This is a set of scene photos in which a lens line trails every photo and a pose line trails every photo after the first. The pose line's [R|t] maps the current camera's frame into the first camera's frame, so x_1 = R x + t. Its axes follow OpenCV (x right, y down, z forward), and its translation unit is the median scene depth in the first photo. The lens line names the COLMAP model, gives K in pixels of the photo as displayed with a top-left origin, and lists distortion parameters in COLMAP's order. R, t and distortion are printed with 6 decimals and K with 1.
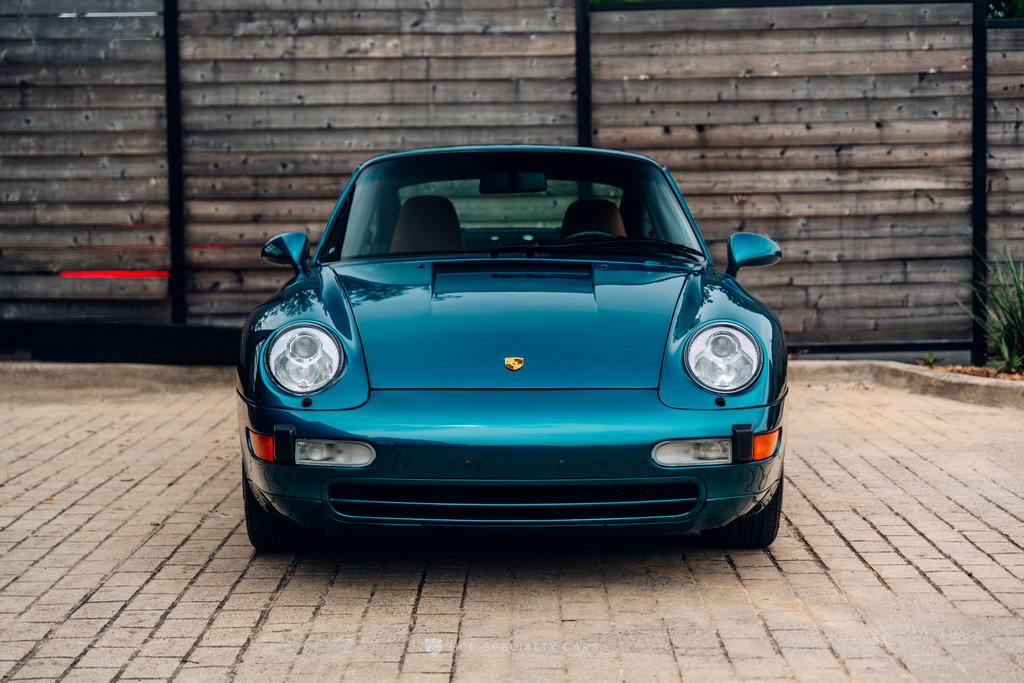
lens RADIAL K [[1959.5, 0, 531.4], [0, 1959.5, 340.6], [0, 0, 1]] dist [0.053386, 0.000000]
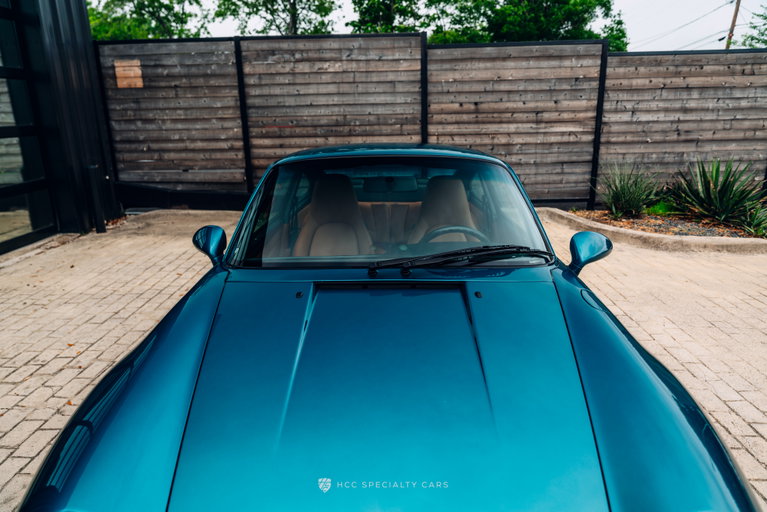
lens RADIAL K [[501.0, 0, 387.4], [0, 501.0, 255.2], [0, 0, 1]] dist [-0.011100, 0.007252]
pose [[0.999761, 0.000580, -0.021872, -0.002574], [0.004058, 0.977393, 0.211394, -0.060766], [0.021500, -0.211432, 0.977156, 0.403410]]
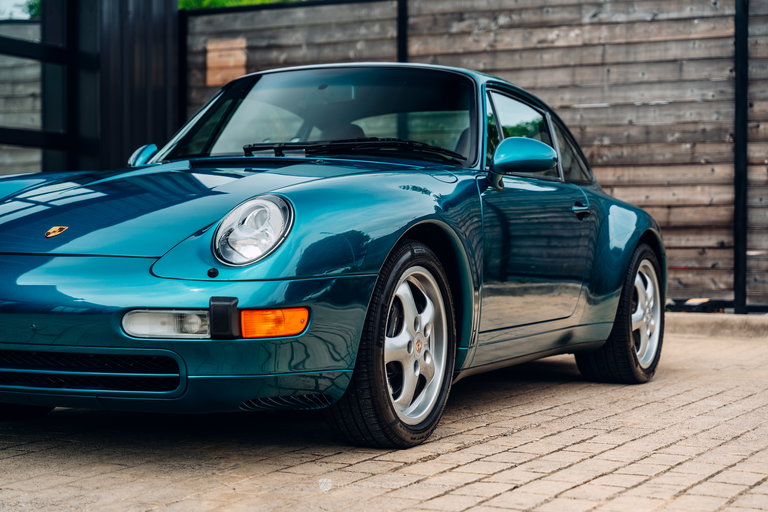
lens RADIAL K [[1473.9, 0, 389.2], [0, 1473.9, 259.9], [0, 0, 1]] dist [0.058419, 0.000000]
pose [[0.902402, 0.020212, -0.430421, 0.207399], [-0.042060, 0.998261, -0.041306, 0.022071], [0.428837, 0.055378, 0.901683, 0.176022]]
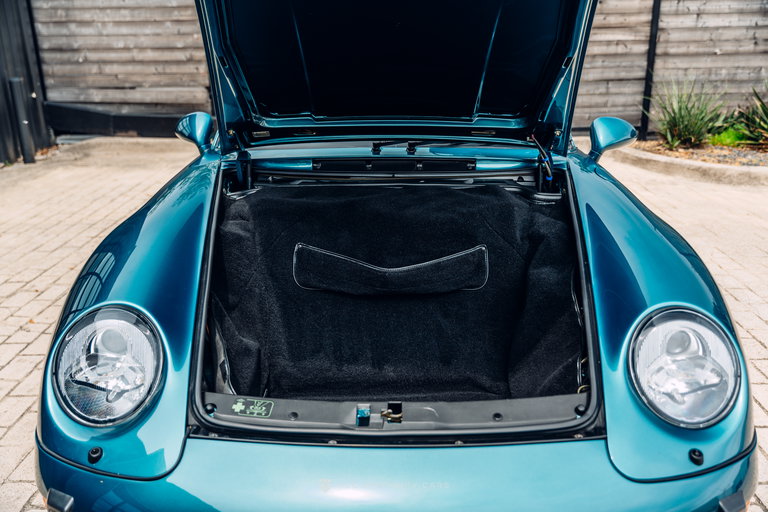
lens RADIAL K [[664.8, 0, 387.6], [0, 664.8, 253.7], [0, 0, 1]] dist [0.002601, 0.013607]
pose [[0.999831, 0.005332, -0.017581, -0.003571], [-0.000659, 0.966750, 0.255722, -0.043936], [0.018360, -0.255667, 0.966590, 0.358861]]
